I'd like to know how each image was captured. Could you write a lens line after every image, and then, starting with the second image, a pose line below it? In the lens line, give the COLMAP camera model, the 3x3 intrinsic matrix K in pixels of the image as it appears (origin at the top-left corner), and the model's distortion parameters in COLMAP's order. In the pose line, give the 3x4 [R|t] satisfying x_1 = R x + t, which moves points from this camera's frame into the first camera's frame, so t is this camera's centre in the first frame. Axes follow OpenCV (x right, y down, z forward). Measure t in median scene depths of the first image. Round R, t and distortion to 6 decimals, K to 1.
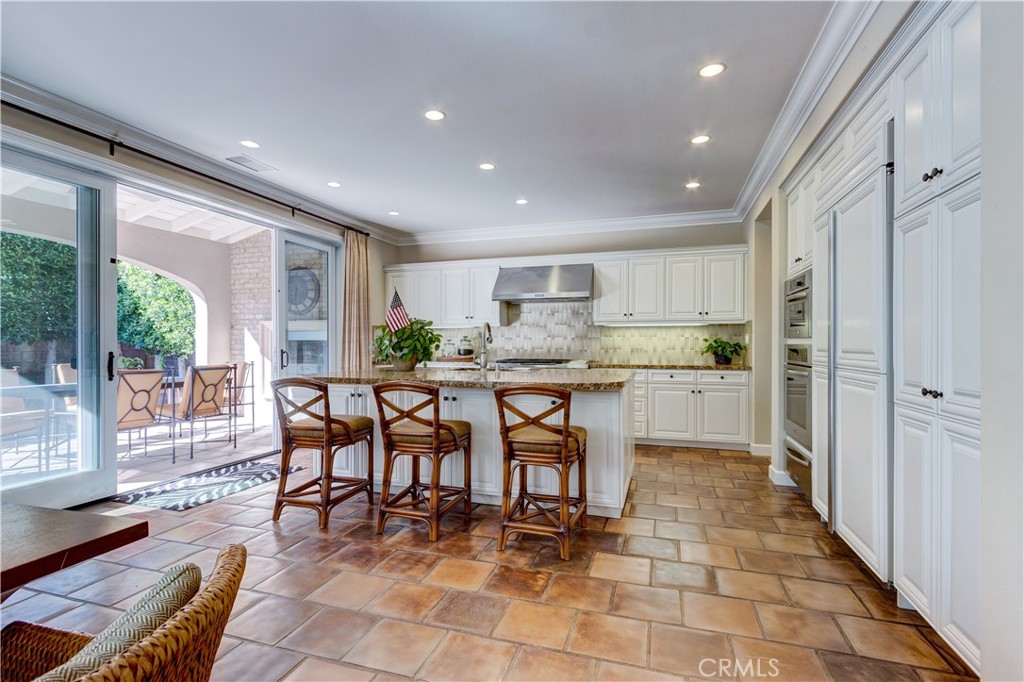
lens RADIAL K [[475.8, 0, 516.3], [0, 475.8, 343.7], [0, 0, 1]] dist [0.001342, 0.000165]
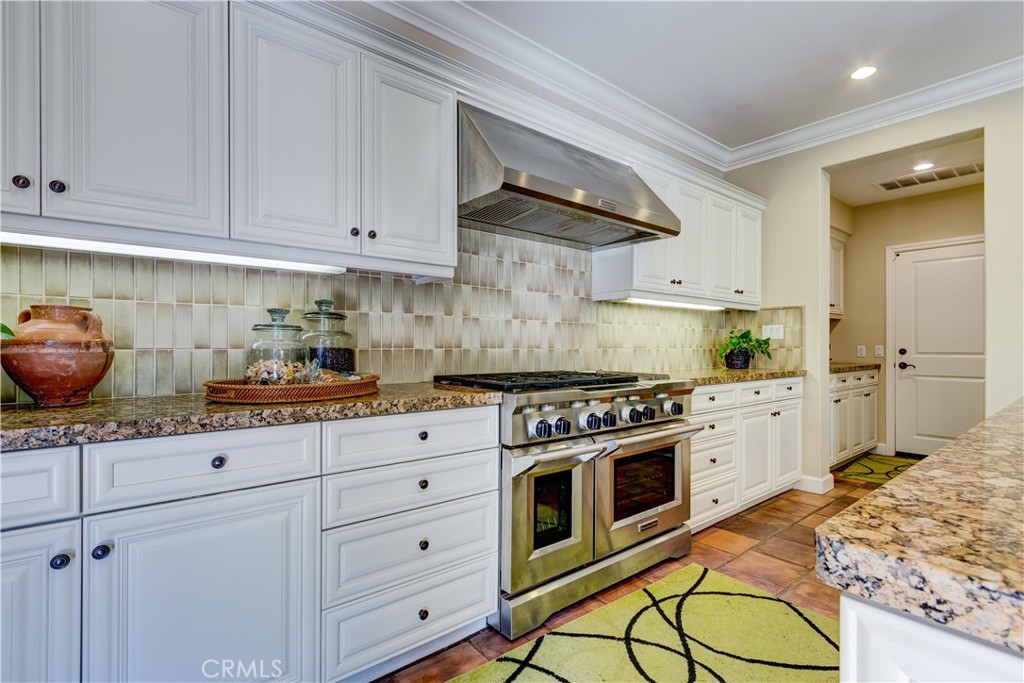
lens RADIAL K [[482.8, 0, 518.8], [0, 482.8, 345.6], [0, 0, 1]] dist [0.001266, -0.000096]
pose [[0.544248, 0.002529, 0.838921, -0.355136], [-0.001507, 0.999997, -0.002037, 0.012811], [-0.838923, -0.000156, 0.544250, 0.972821]]
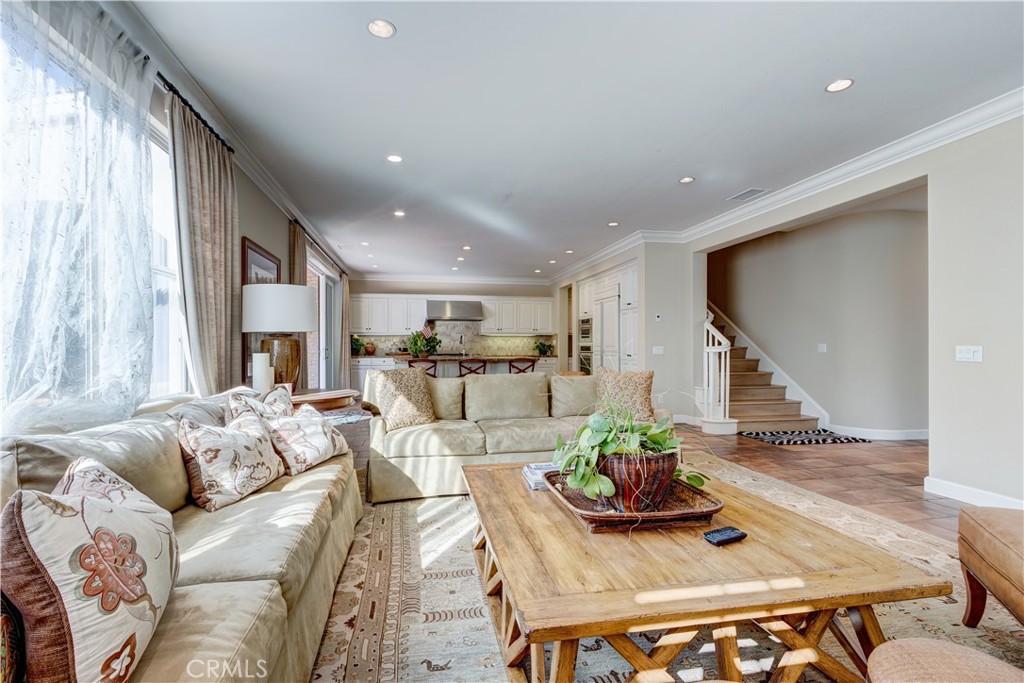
lens RADIAL K [[466.5, 0, 500.3], [0, 466.5, 344.4], [0, 0, 1]] dist [0.004174, 0.000111]
pose [[0.883572, 0.001634, 0.468292, -0.723257], [0.000374, 0.999991, -0.004195, 0.007416], [-0.468295, 0.003882, 0.883564, -0.740242]]
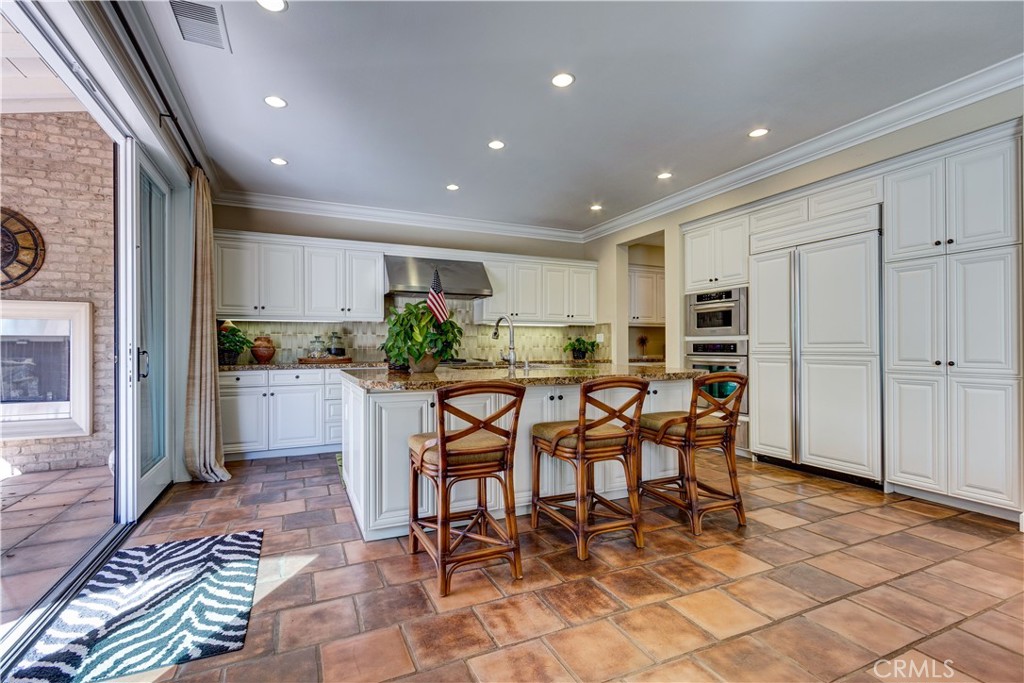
lens RADIAL K [[466.5, 0, 500.3], [0, 466.5, 344.4], [0, 0, 1]] dist [0.004174, 0.000111]
pose [[0.749938, 0.000884, 0.661508, -0.542573], [0.003396, 0.999981, -0.005187, 0.012764], [-0.661499, 0.006136, 0.749921, 0.274387]]
